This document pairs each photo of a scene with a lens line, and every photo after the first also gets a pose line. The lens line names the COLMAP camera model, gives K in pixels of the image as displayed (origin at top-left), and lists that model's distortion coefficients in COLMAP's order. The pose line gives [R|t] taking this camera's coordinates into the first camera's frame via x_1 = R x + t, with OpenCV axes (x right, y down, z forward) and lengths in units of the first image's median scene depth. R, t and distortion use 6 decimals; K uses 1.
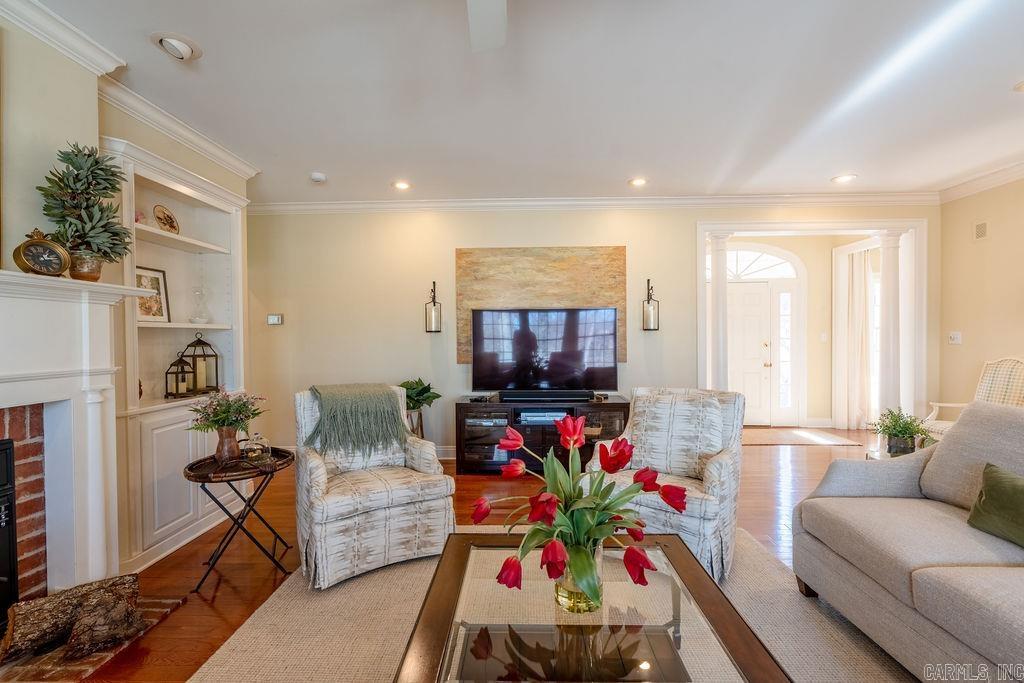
lens RADIAL K [[457.2, 0, 509.4], [0, 457.2, 342.5], [0, 0, 1]] dist [-0.000738, -0.000344]
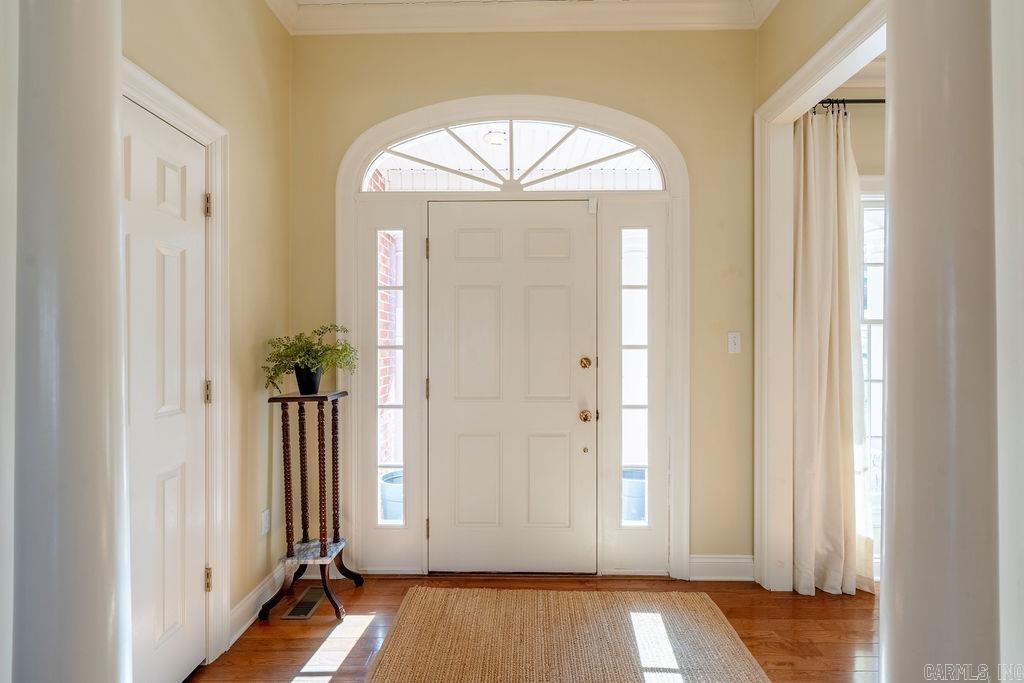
lens RADIAL K [[457.2, 0, 515.7], [0, 457.2, 338.4], [0, 0, 1]] dist [-0.000738, -0.000344]
pose [[0.999958, 0.002700, 0.008759, 0.501426], [-0.002644, 0.999976, -0.006336, -0.013334], [-0.008776, 0.006313, 0.999942, 0.616716]]
